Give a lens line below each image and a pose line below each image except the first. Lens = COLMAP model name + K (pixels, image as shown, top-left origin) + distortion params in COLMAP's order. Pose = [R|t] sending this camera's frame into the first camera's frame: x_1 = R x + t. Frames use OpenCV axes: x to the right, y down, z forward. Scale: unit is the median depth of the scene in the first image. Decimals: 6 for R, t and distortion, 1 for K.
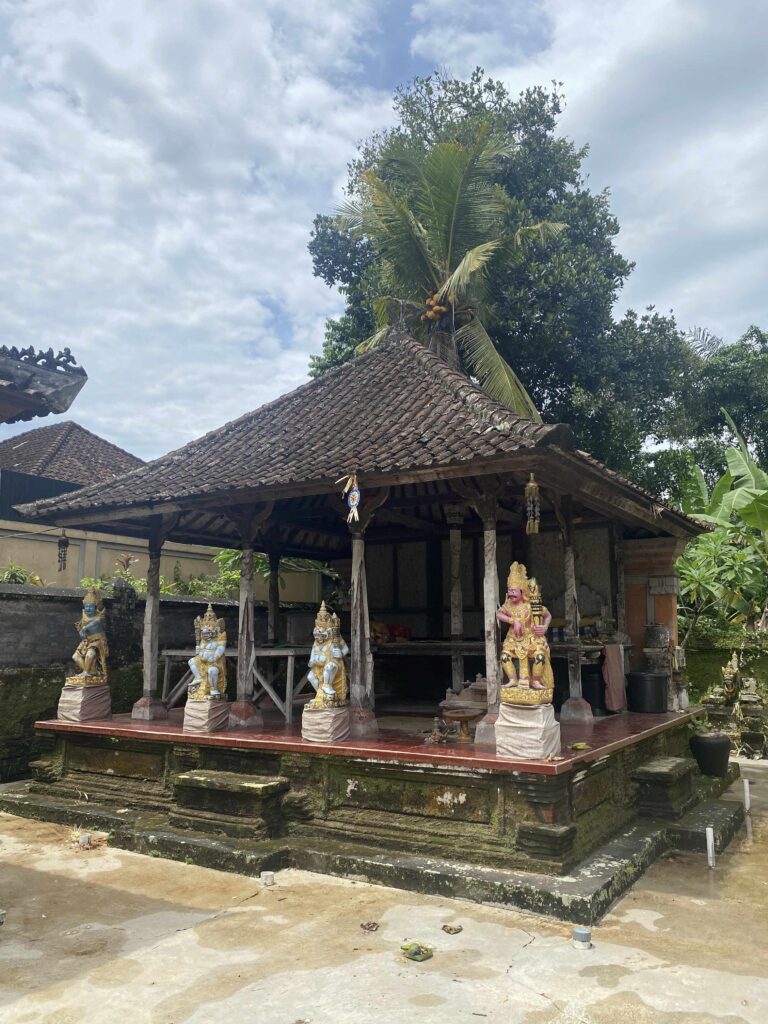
lens RADIAL K [[772.1, 0, 385.3], [0, 772.1, 516.8], [0, 0, 1]] dist [0.007758, -0.017346]
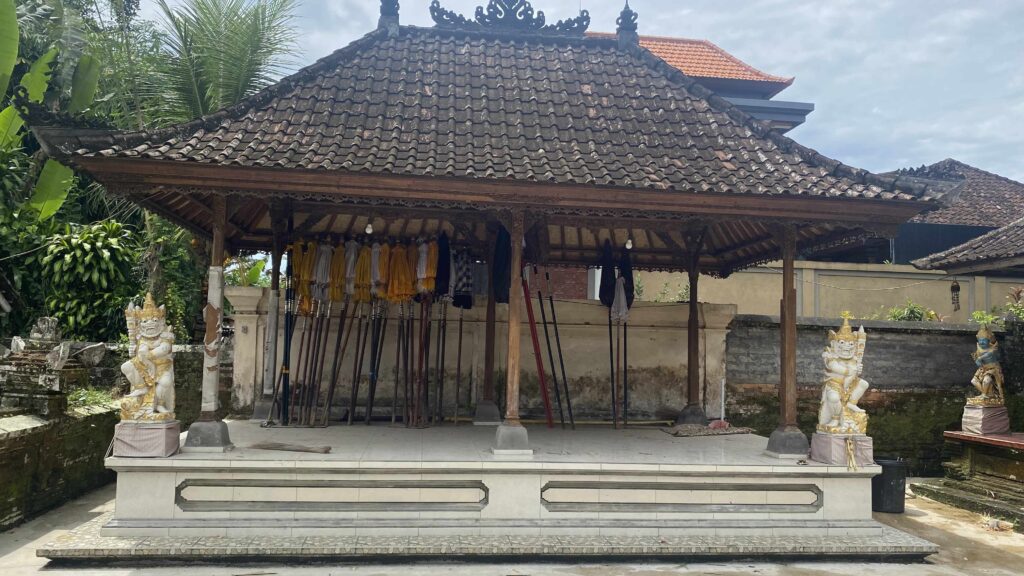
lens RADIAL K [[801.2, 0, 512.7], [0, 801.2, 287.9], [0, 0, 1]] dist [0.003264, -0.008789]
pose [[0.625871, -0.044244, -0.778670, 0.131110], [0.096682, 0.995090, 0.021170, -0.061241], [0.773911, -0.088533, 0.627076, -0.333746]]
